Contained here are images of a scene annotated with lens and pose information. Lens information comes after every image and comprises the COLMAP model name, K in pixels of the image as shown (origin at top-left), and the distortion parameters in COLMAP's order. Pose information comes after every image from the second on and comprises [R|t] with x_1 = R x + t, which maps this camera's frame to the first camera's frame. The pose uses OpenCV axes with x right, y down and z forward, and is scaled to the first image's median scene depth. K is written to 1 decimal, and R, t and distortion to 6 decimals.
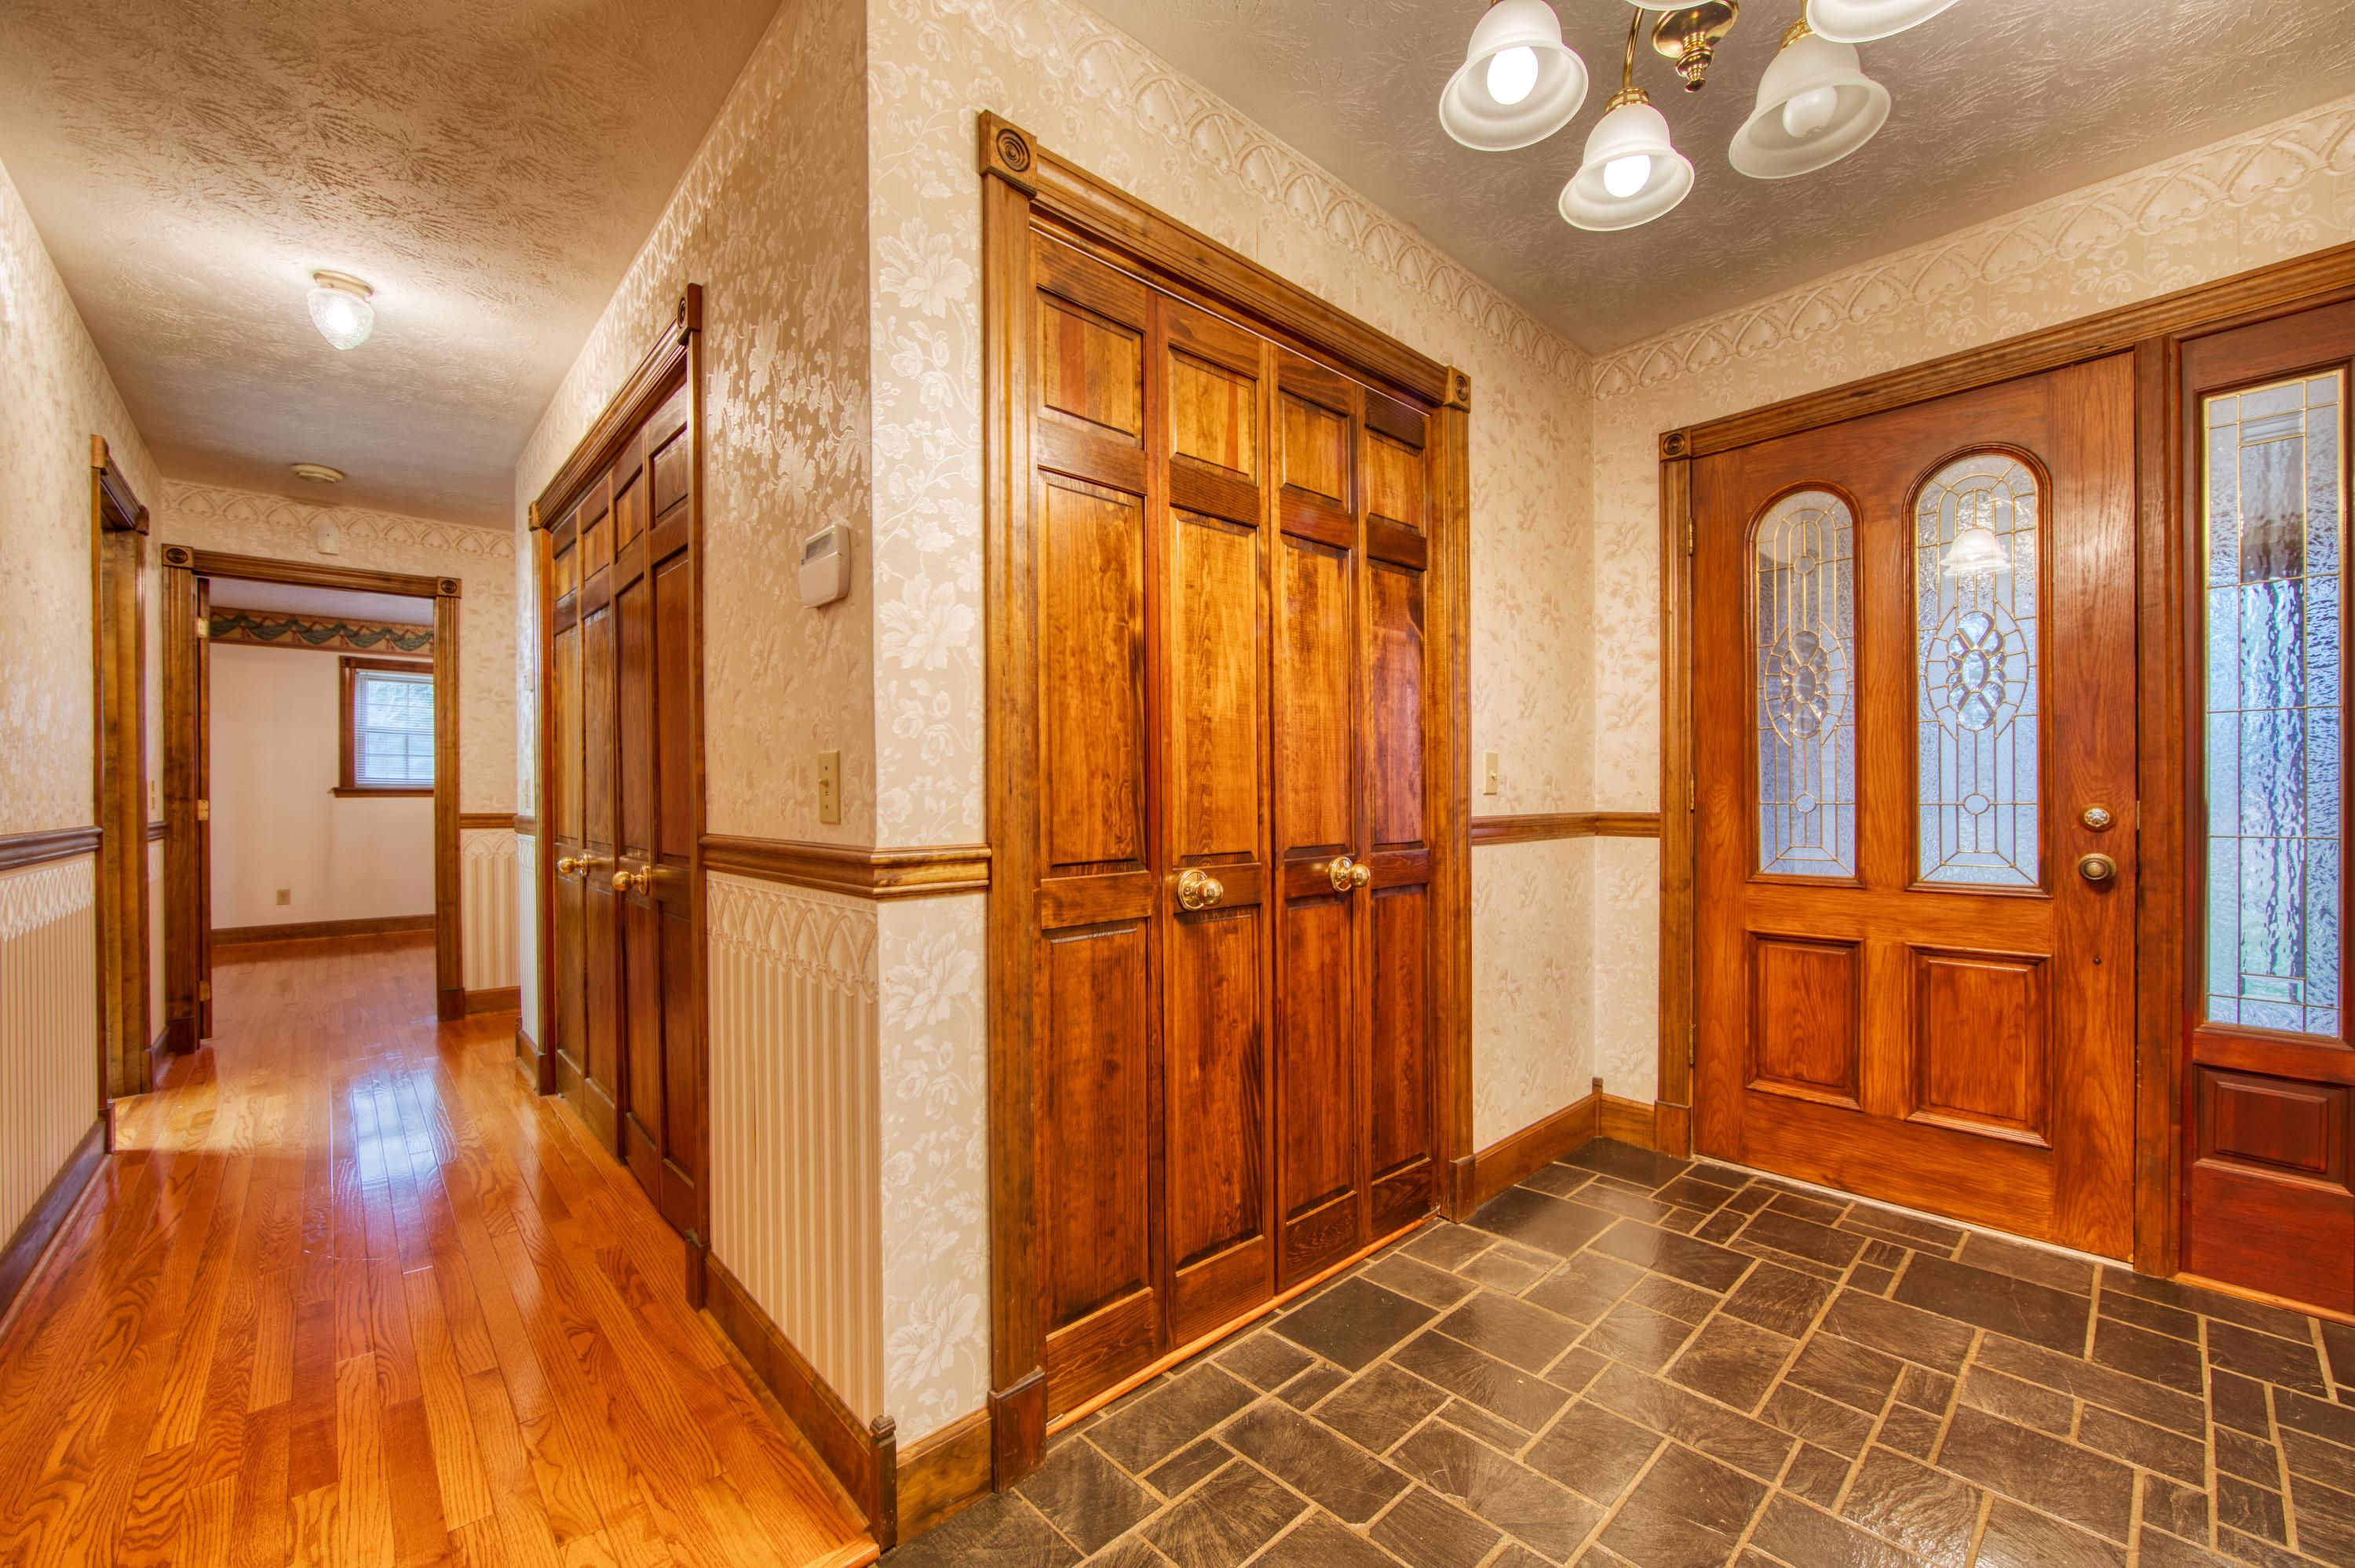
lens RADIAL K [[930.6, 0, 1186.9], [0, 930.6, 785.8], [0, 0, 1]] dist [-0.014984, 0.000731]
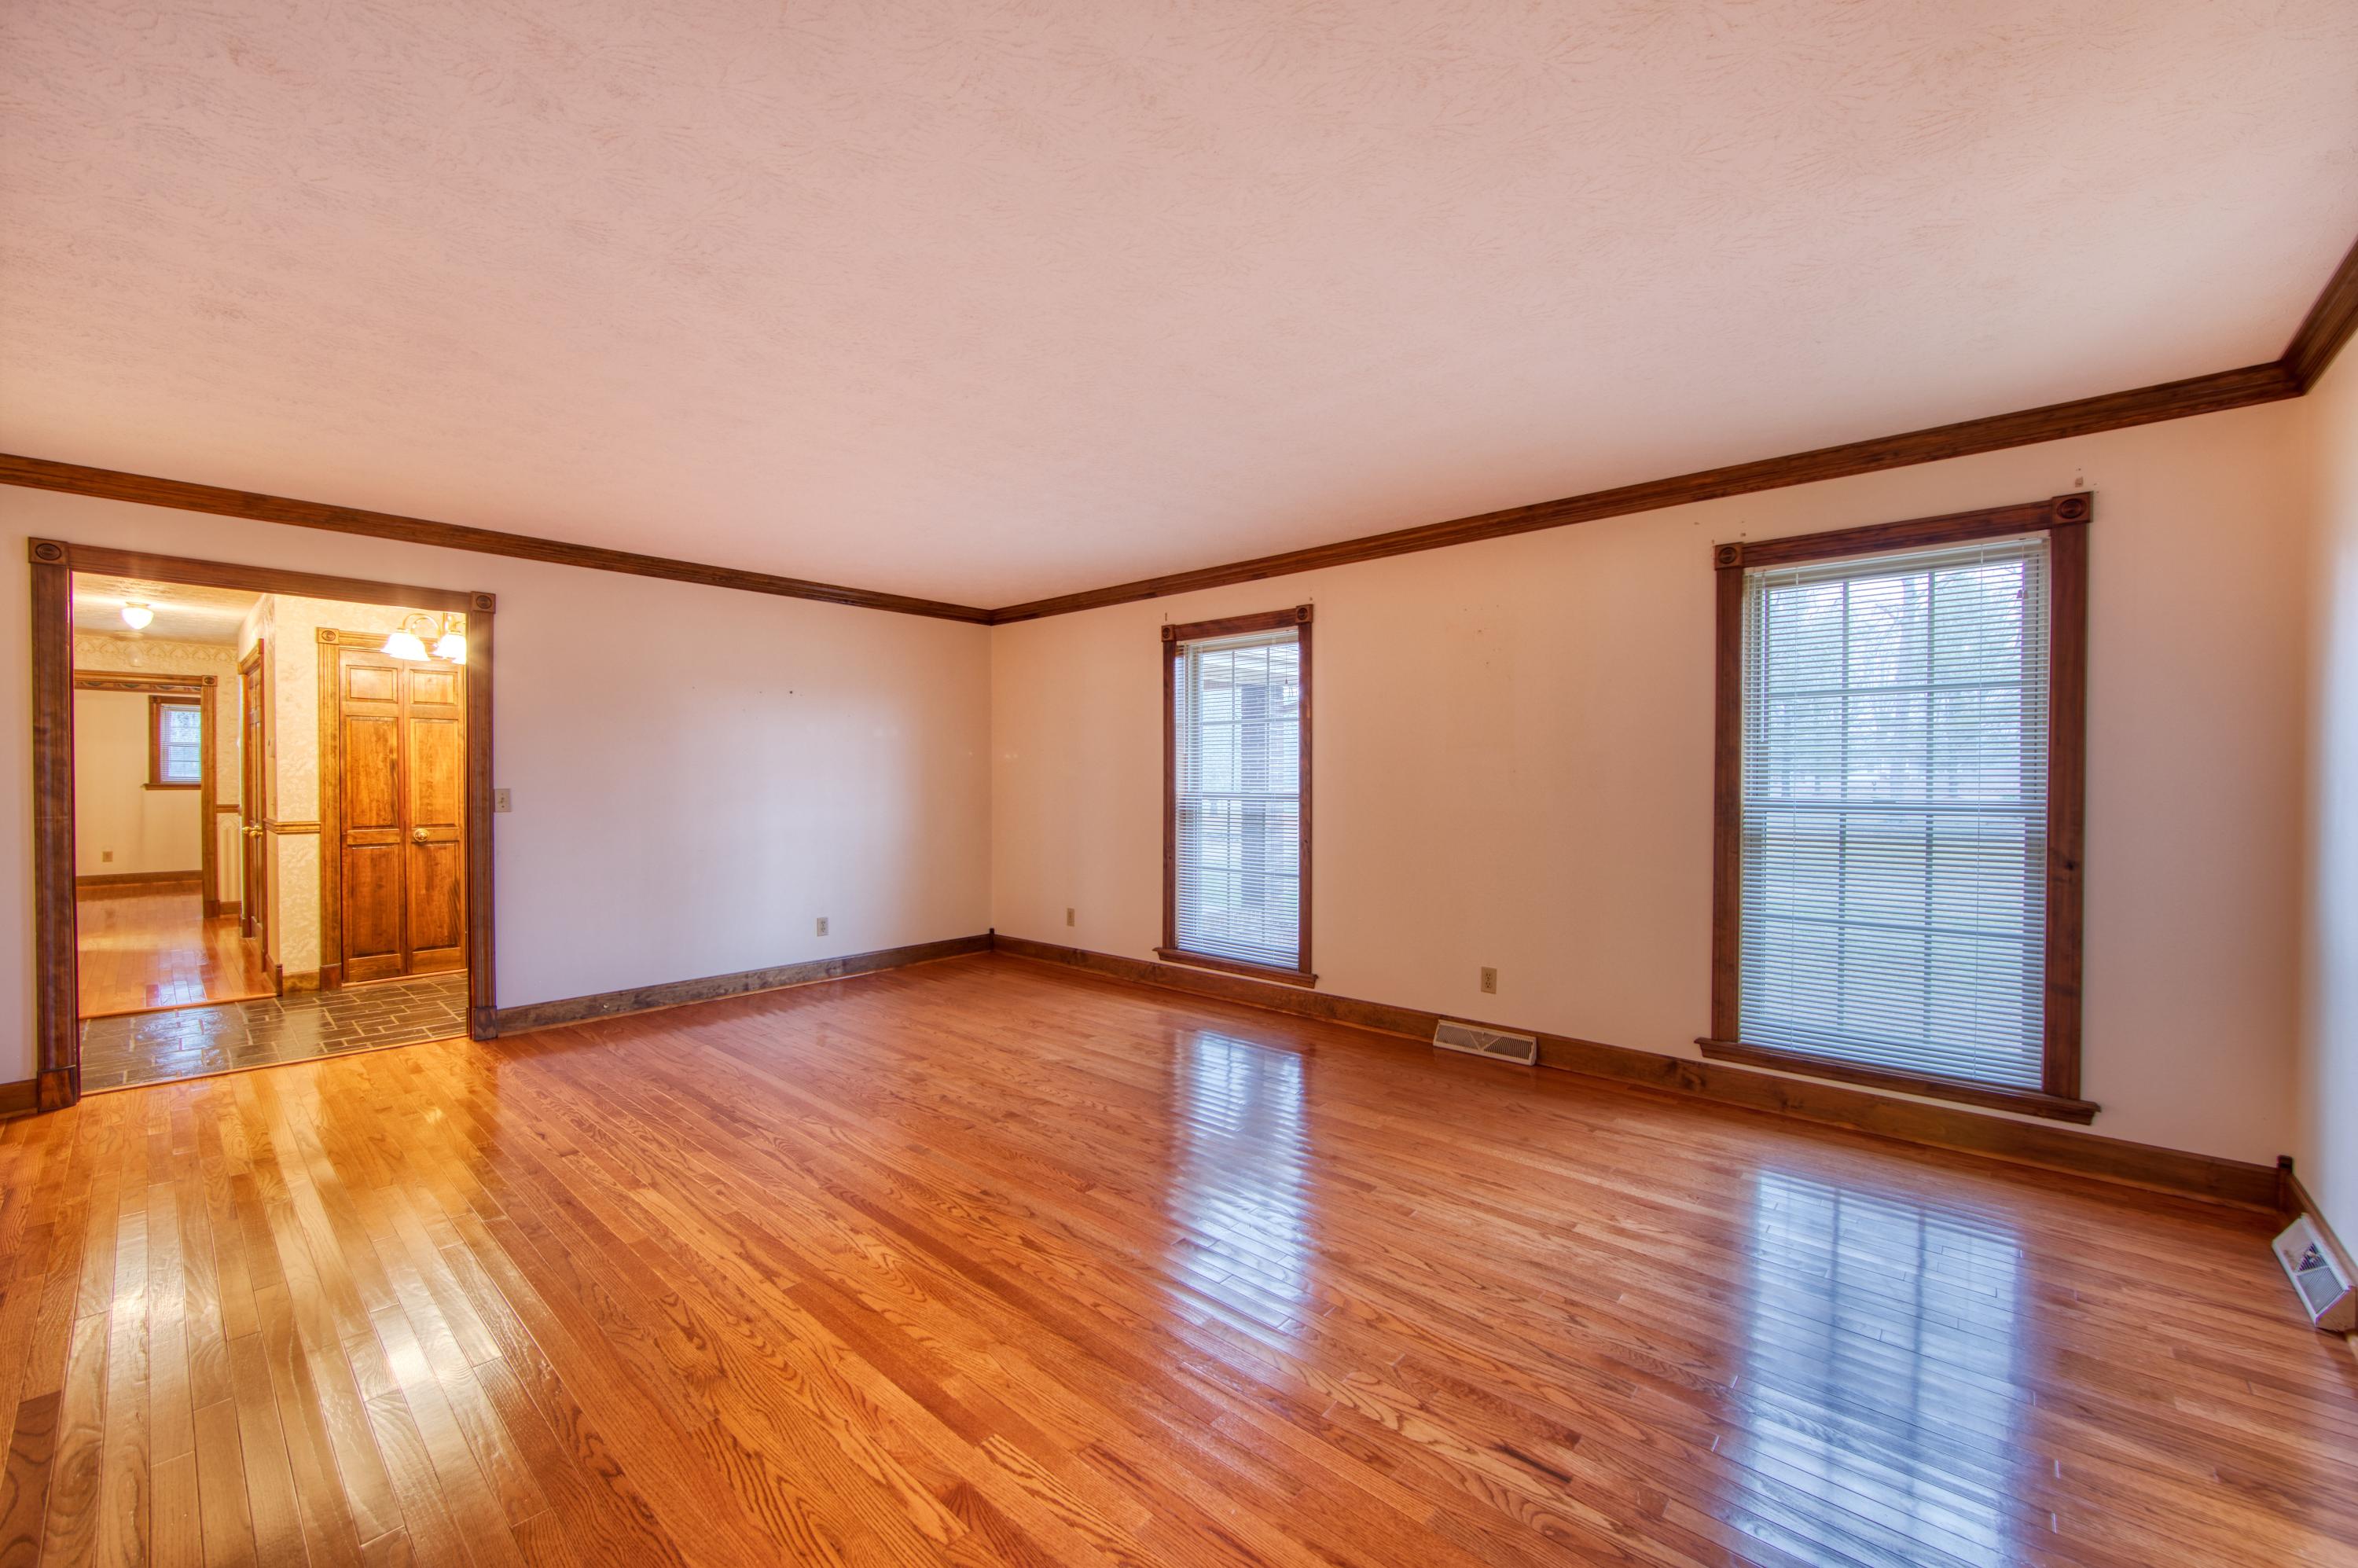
lens RADIAL K [[931.9, 0, 1218.1], [0, 931.9, 783.1], [0, 0, 1]] dist [-0.014984, 0.000731]
pose [[0.993971, 0.011404, 0.109048, 2.415267], [-0.012735, 0.999853, 0.011514, -0.143186], [-0.108901, -0.012834, 0.993970, -2.499173]]
